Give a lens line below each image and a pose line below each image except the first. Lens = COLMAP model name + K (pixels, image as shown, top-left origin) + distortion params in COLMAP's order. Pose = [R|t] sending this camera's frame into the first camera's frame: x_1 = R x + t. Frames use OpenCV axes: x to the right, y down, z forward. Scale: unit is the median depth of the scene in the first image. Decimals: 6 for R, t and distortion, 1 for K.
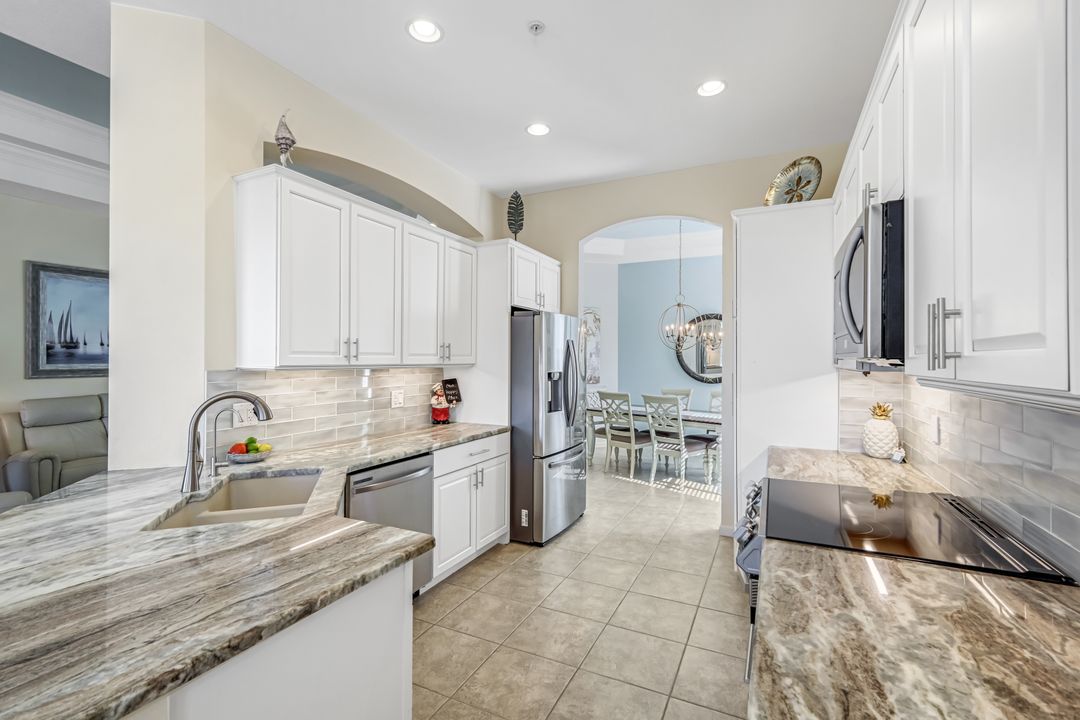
lens RADIAL K [[481.6, 0, 540.5], [0, 481.6, 355.0], [0, 0, 1]] dist [0.010880, -0.001284]
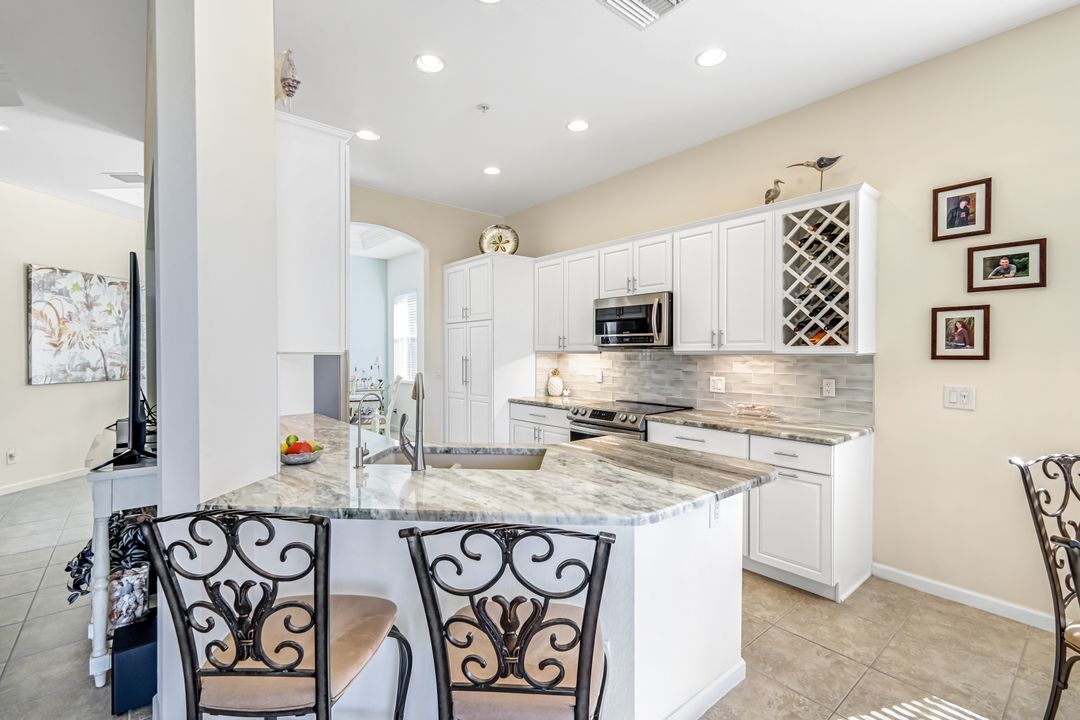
lens RADIAL K [[481.6, 0, 540.5], [0, 481.6, 355.0], [0, 0, 1]] dist [0.010880, -0.001284]
pose [[0.406391, -0.012356, 0.913616, -0.945964], [-0.006225, 0.999848, 0.016291, 0.009132], [-0.913678, -0.012308, 0.406252, 0.214286]]
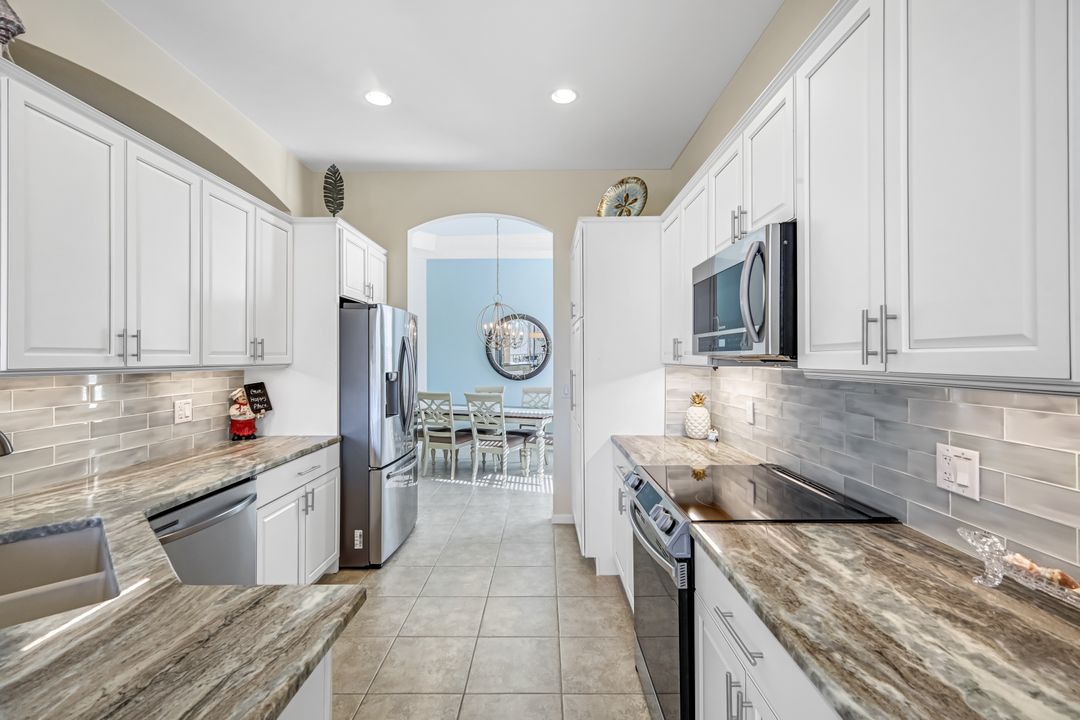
lens RADIAL K [[481.6, 0, 540.5], [0, 481.6, 355.0], [0, 0, 1]] dist [0.010880, -0.001284]
pose [[0.901778, -0.002889, 0.432190, -0.135416], [0.001525, 0.999993, 0.003504, 0.000815], [-0.432197, -0.002501, 0.901776, 0.079745]]
